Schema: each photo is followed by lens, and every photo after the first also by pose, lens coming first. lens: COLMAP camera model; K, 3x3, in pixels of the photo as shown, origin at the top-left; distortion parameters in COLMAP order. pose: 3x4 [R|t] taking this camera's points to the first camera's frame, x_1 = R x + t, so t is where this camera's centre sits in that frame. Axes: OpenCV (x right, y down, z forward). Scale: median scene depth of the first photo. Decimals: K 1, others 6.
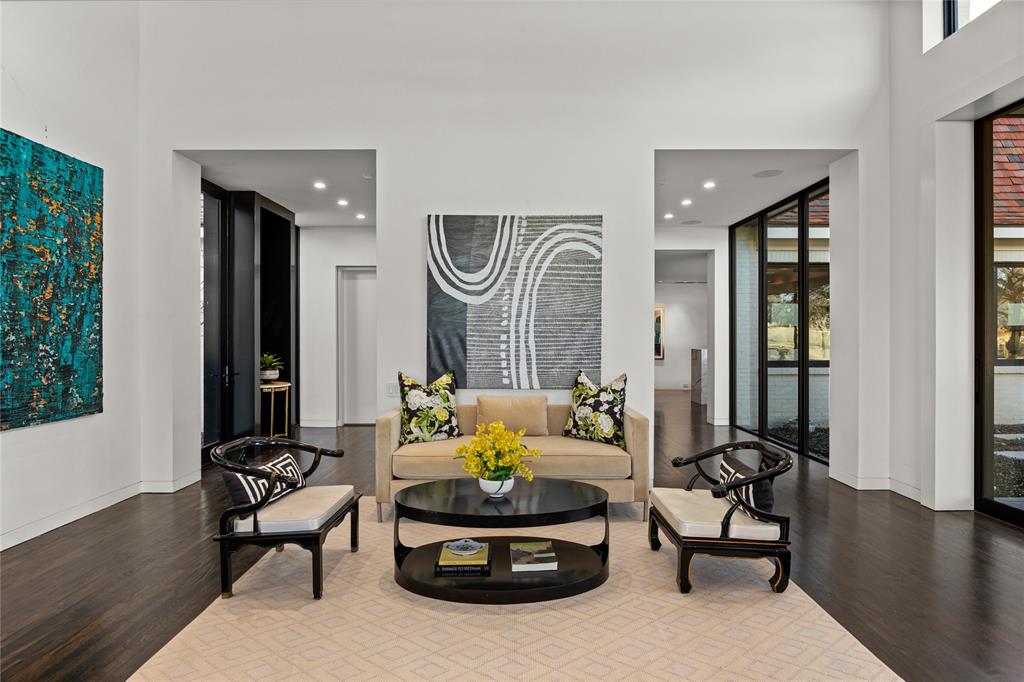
lens RADIAL K [[512.4, 0, 509.4], [0, 512.4, 342.9], [0, 0, 1]] dist [-0.018849, 0.000963]
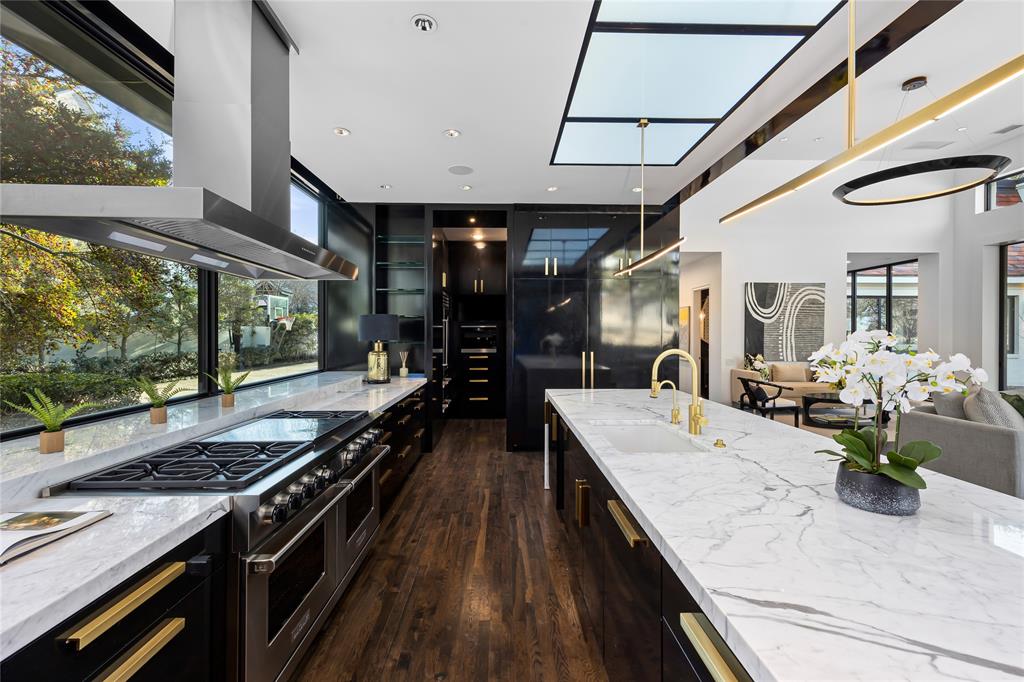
lens RADIAL K [[425.7, 0, 516.0], [0, 425.7, 333.0], [0, 0, 1]] dist [-0.000809, 0.000259]
pose [[0.999769, 0.003683, -0.021163, -1.222948], [-0.003647, 0.999992, 0.001730, -0.033961], [0.021169, -0.001652, 0.999775, -0.945831]]
